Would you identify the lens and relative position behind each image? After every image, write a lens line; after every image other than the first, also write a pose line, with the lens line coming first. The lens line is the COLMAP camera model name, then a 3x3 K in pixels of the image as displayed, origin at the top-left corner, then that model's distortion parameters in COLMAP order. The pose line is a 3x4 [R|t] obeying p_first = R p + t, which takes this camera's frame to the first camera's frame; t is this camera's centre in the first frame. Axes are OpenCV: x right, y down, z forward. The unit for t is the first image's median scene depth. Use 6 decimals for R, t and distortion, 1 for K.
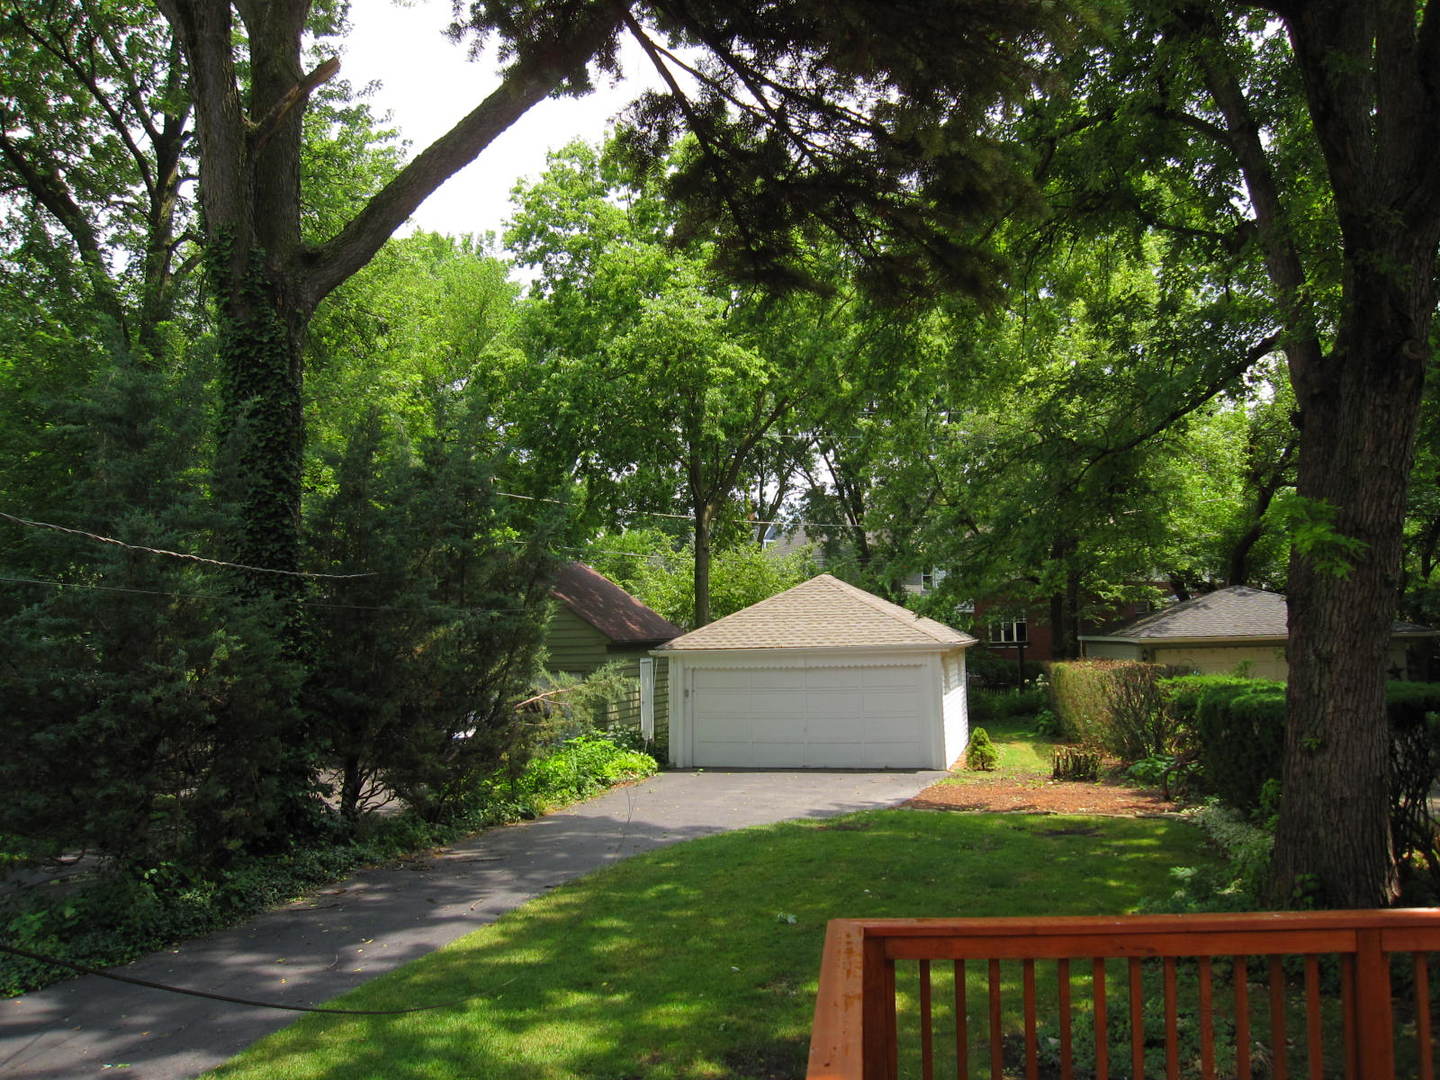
lens RADIAL K [[1182.3, 0, 720.0], [0, 1182.3, 540.0], [0, 0, 1]] dist [-0.083037, 0.055801]
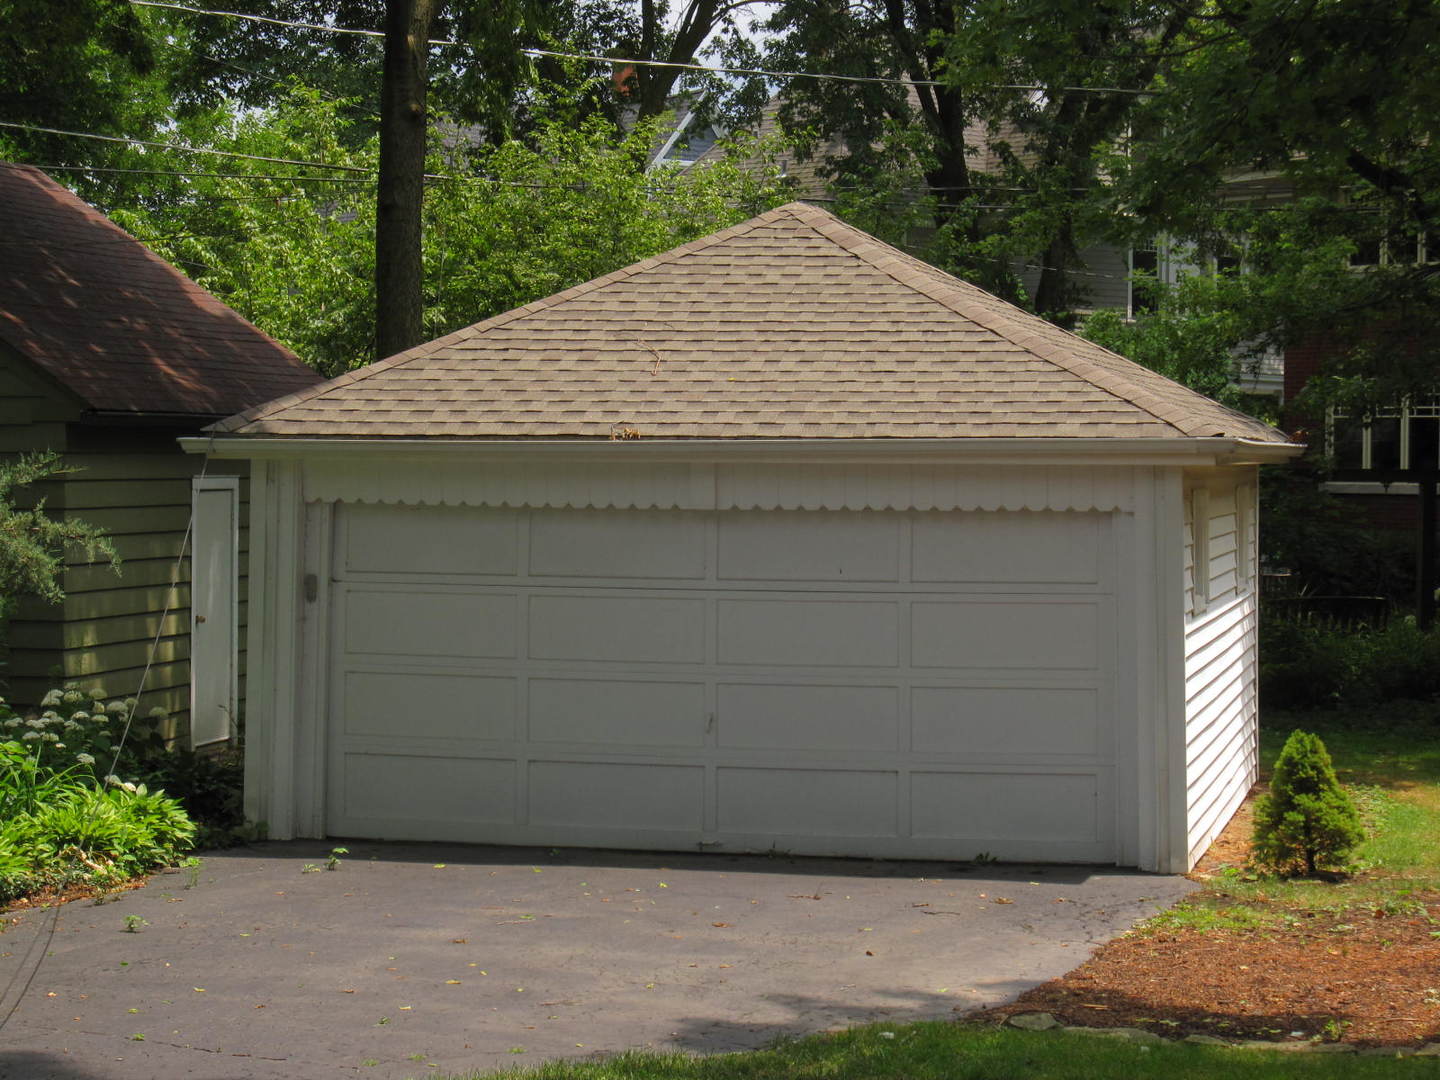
lens RADIAL K [[3306.3, 0, 720.0], [0, 3306.3, 540.0], [0, 0, 1]] dist [-0.064539, -0.182456]
pose [[0.998403, 0.027910, 0.049115, 0.038318], [-0.032891, 0.994063, 0.103718, 0.035751], [-0.045929, -0.105167, 0.993393, 0.220701]]
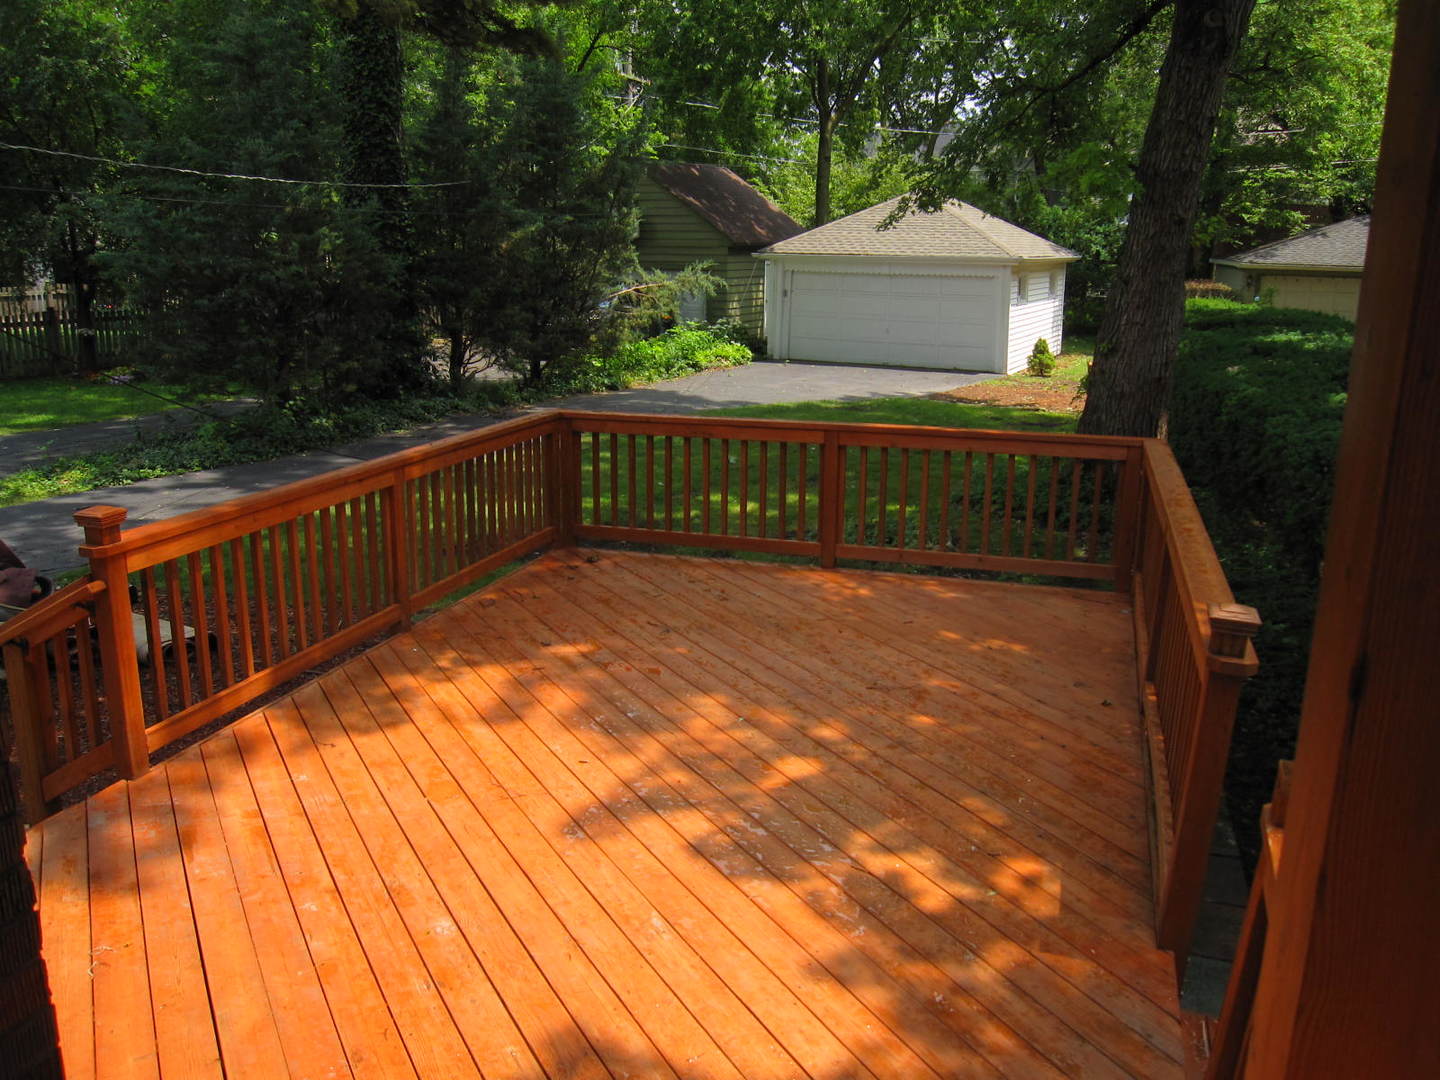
lens RADIAL K [[1182.3, 0, 720.0], [0, 1182.3, 540.0], [0, 0, 1]] dist [-0.083037, 0.055801]
pose [[0.981917, 0.077910, -0.172539, 0.143602], [-0.017382, 0.944646, 0.327629, -0.016040], [0.188514, -0.318706, 0.928918, -0.142054]]
